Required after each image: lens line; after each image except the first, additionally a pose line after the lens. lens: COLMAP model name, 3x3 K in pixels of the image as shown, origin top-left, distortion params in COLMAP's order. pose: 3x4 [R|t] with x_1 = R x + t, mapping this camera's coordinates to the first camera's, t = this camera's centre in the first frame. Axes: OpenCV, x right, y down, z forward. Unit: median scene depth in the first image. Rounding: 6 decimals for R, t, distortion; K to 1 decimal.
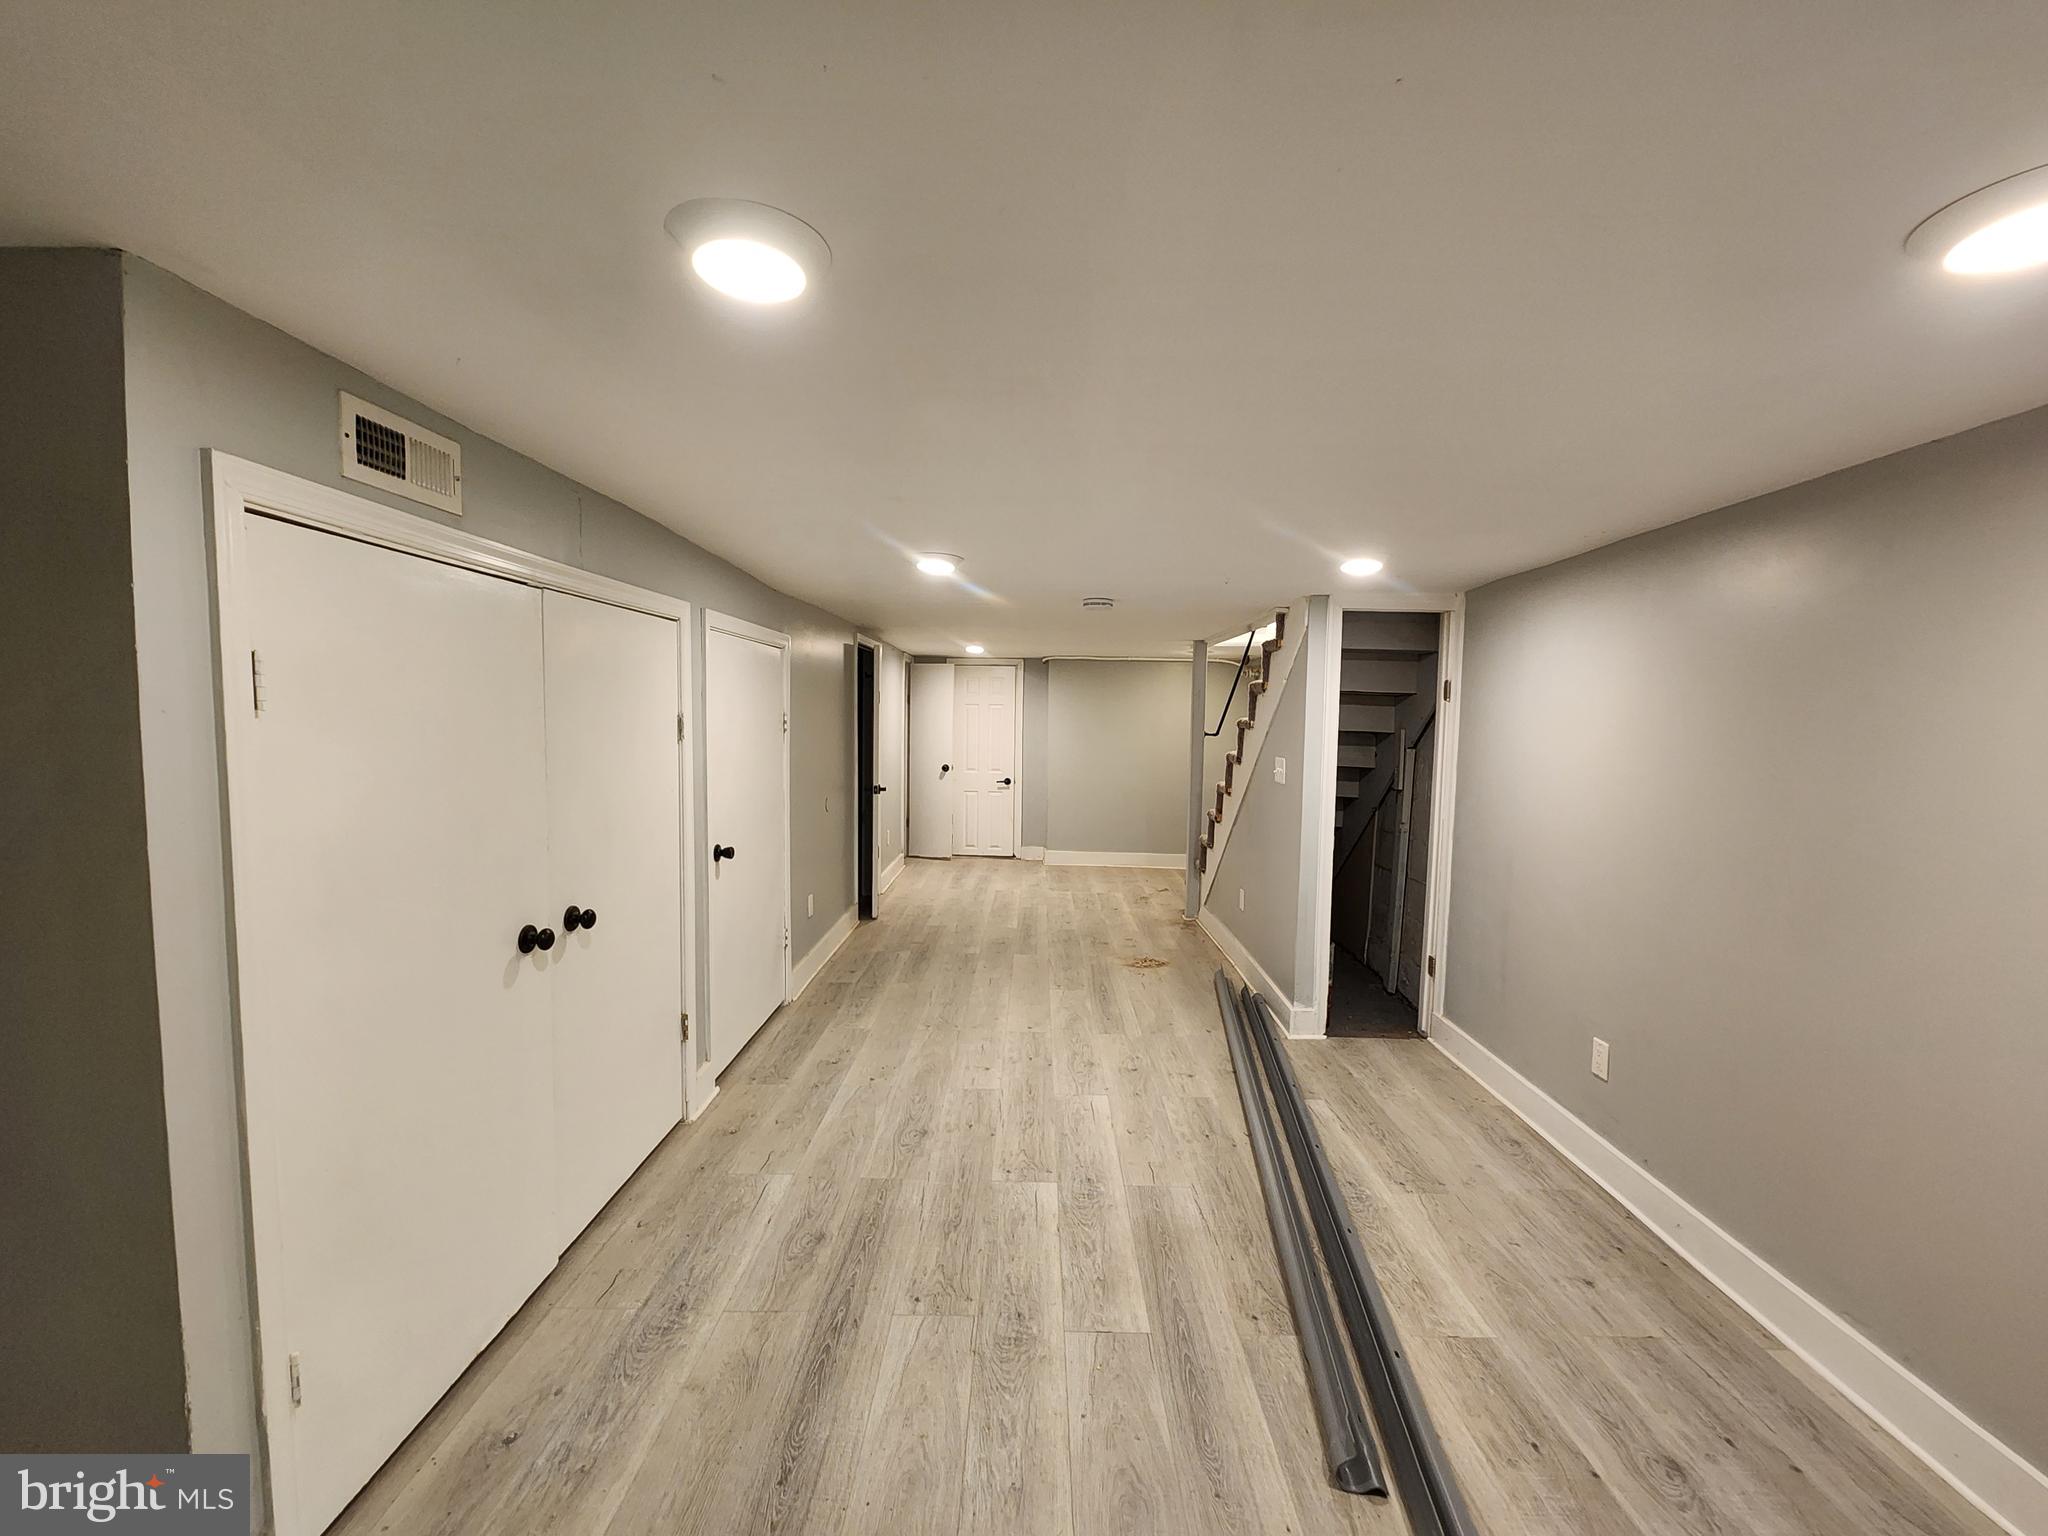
lens RADIAL K [[843.3, 0, 1037.0], [0, 843.3, 767.1], [0, 0, 1]] dist [-0.006169, 0.002945]
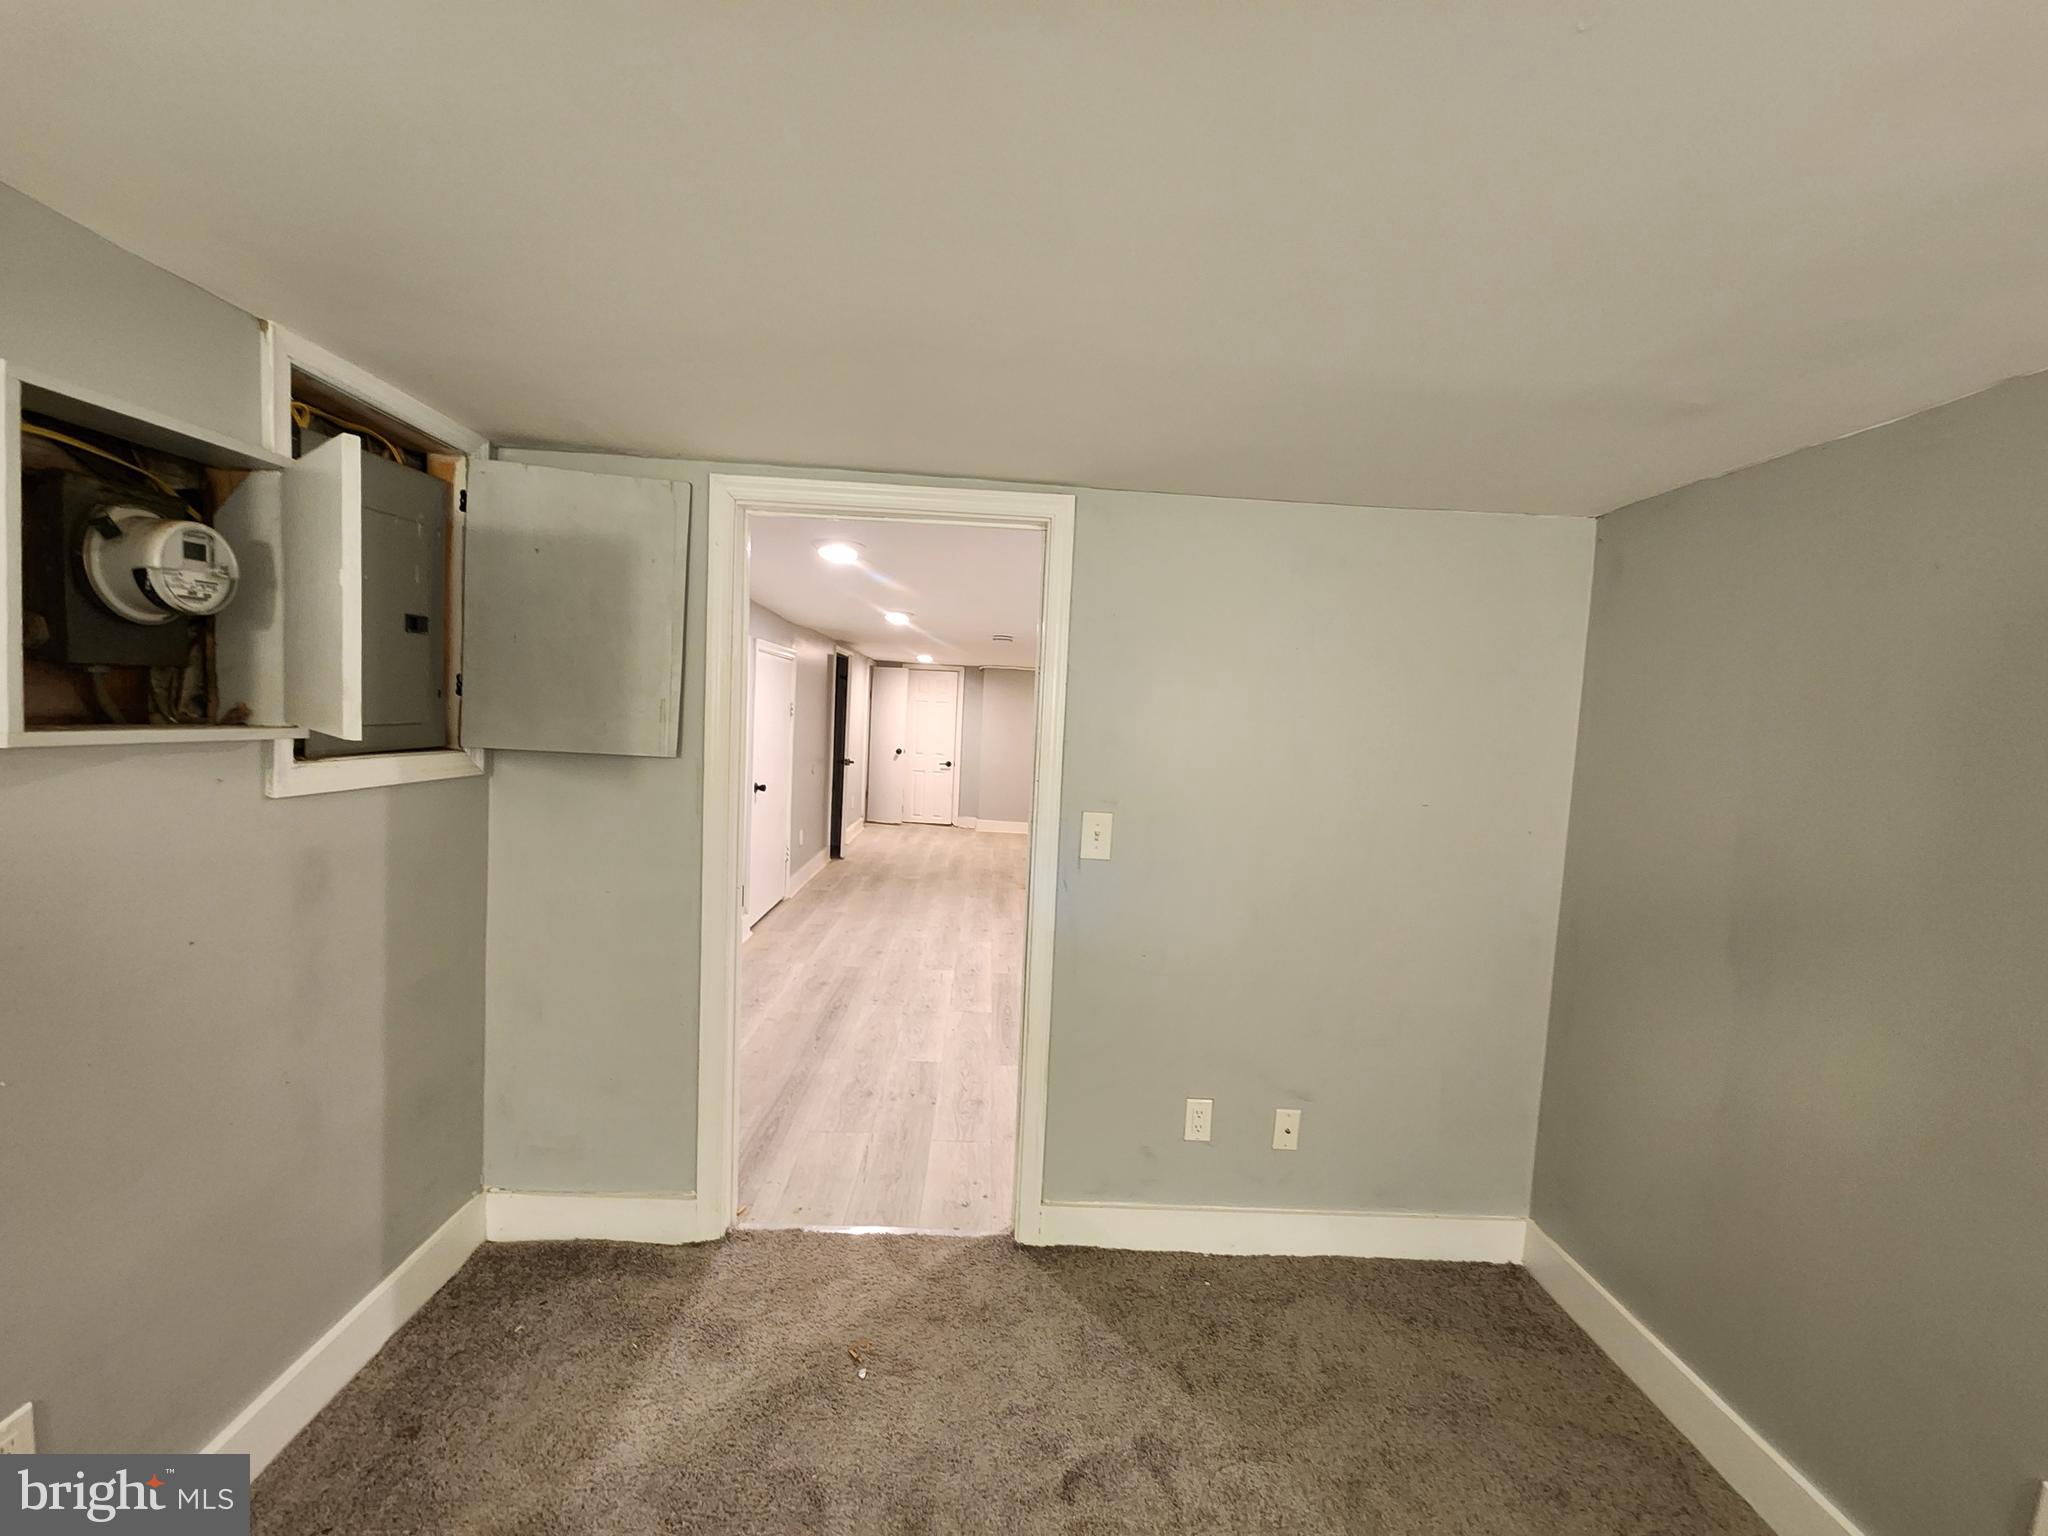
lens RADIAL K [[843.3, 0, 1041.7], [0, 843.3, 776.9], [0, 0, 1]] dist [-0.006169, 0.002945]
pose [[0.997670, 0.031956, 0.060278, 0.082968], [-0.032678, 0.999405, 0.011034, 0.052410], [-0.059890, -0.012978, 0.998121, -0.754181]]
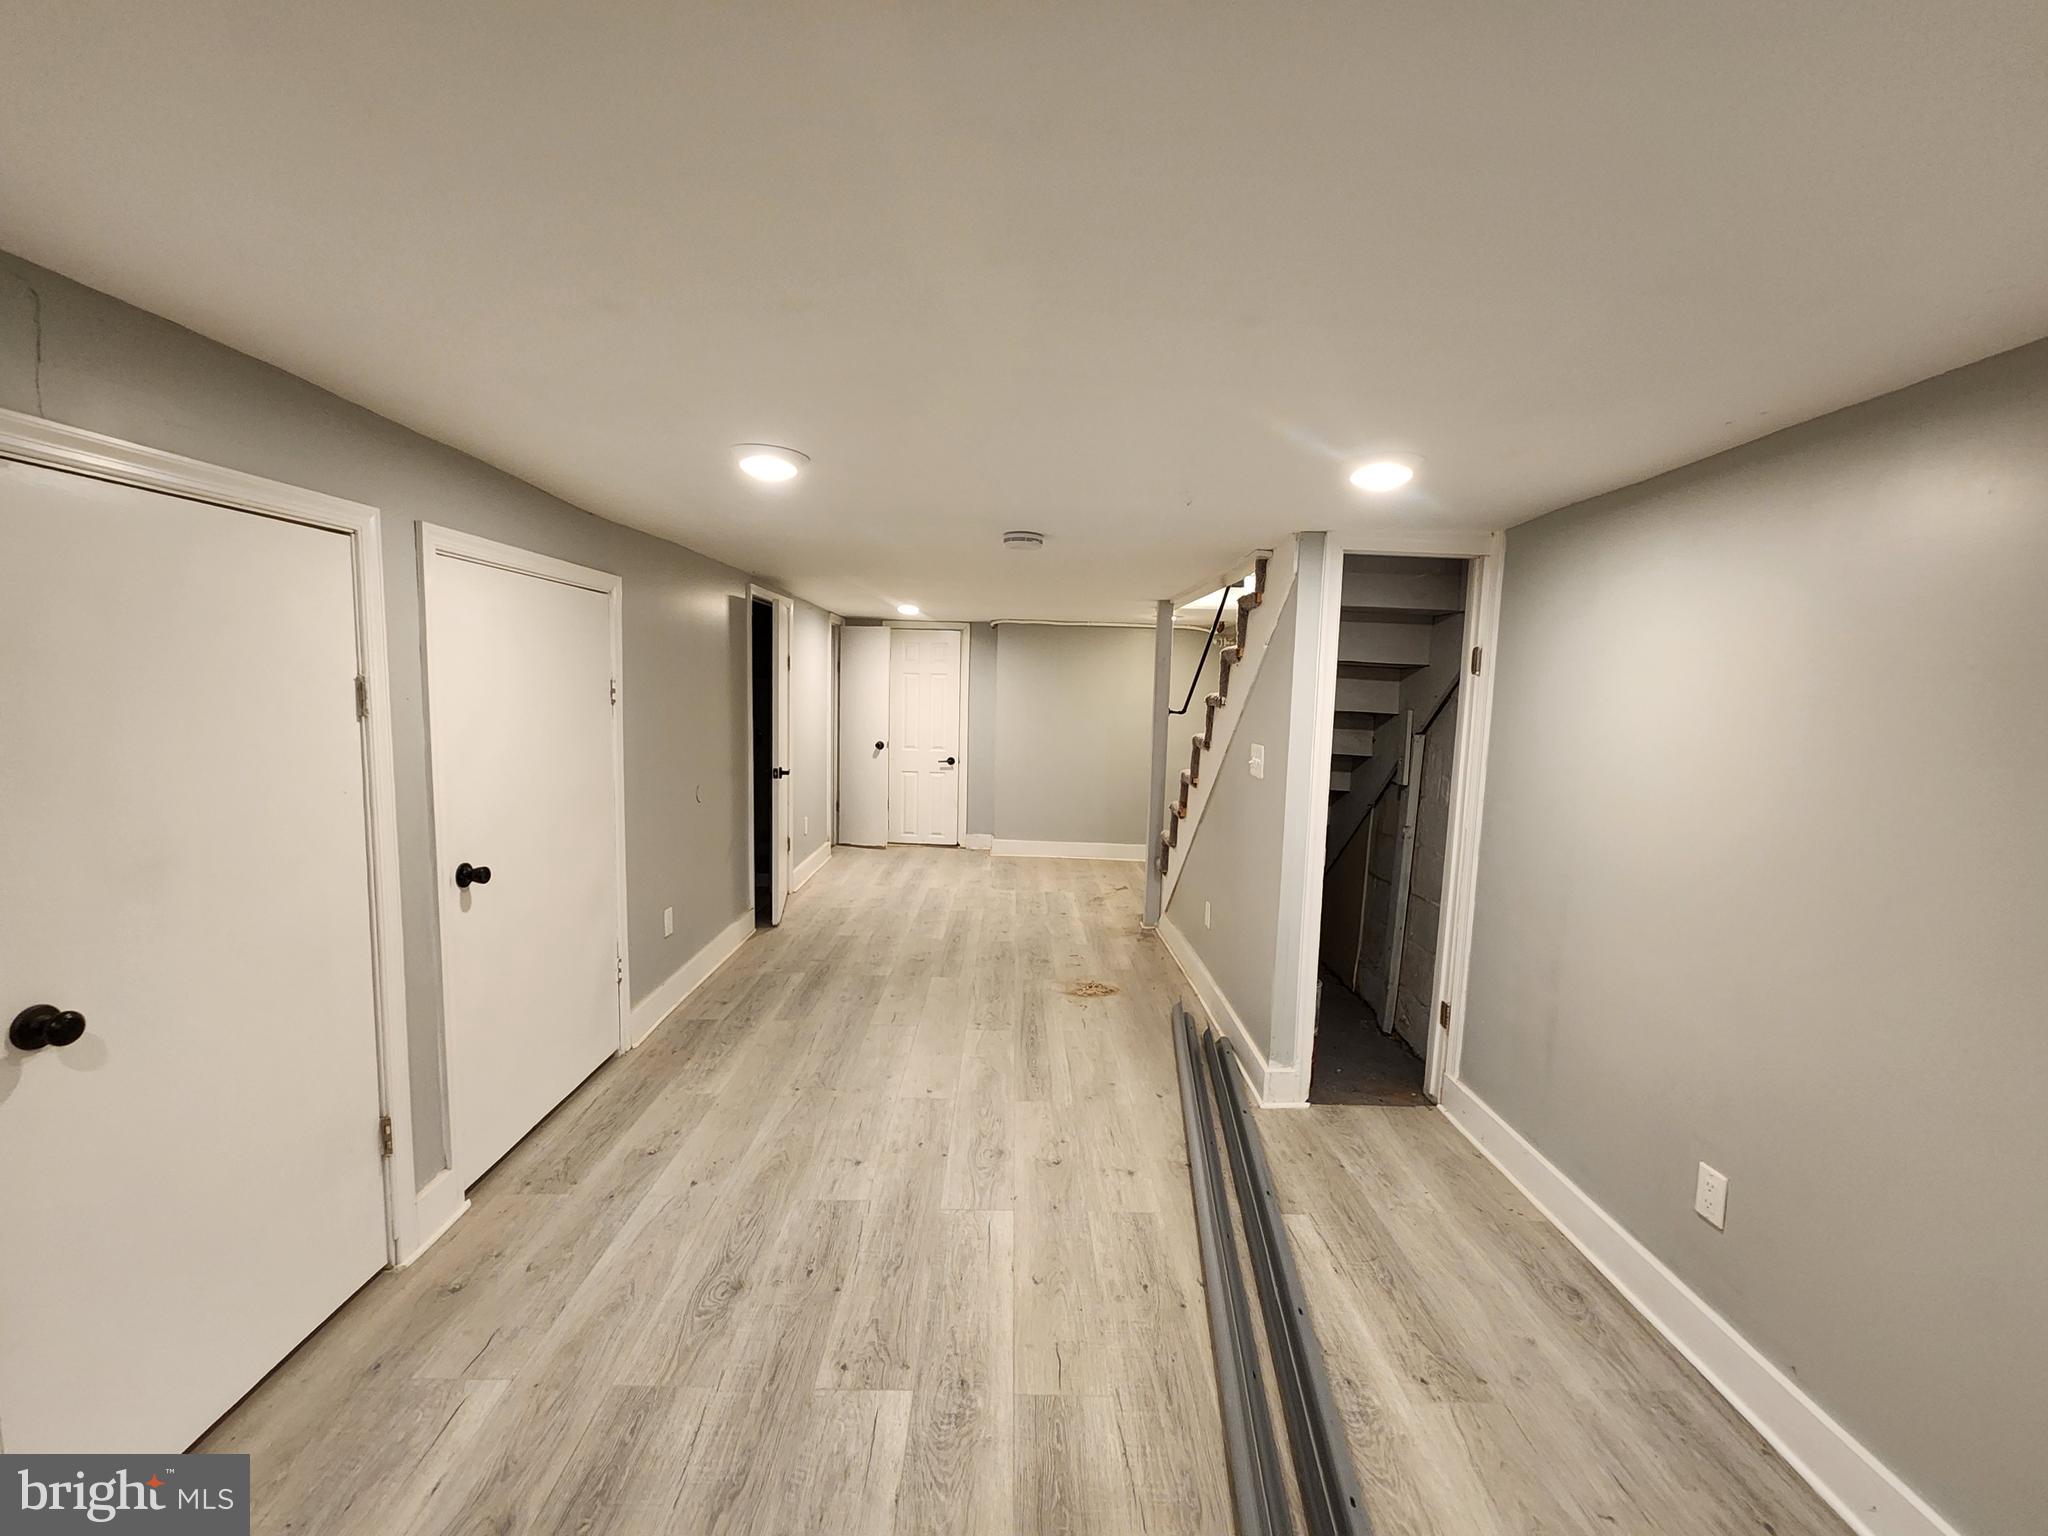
lens RADIAL K [[843.3, 0, 1034.9], [0, 843.3, 767.0], [0, 0, 1]] dist [-0.006169, 0.002945]
pose [[0.999627, 0.010696, 0.025125, 0.092520], [-0.011513, 0.999402, 0.032592, -0.020145], [-0.024761, -0.032869, 0.999153, 0.331158]]
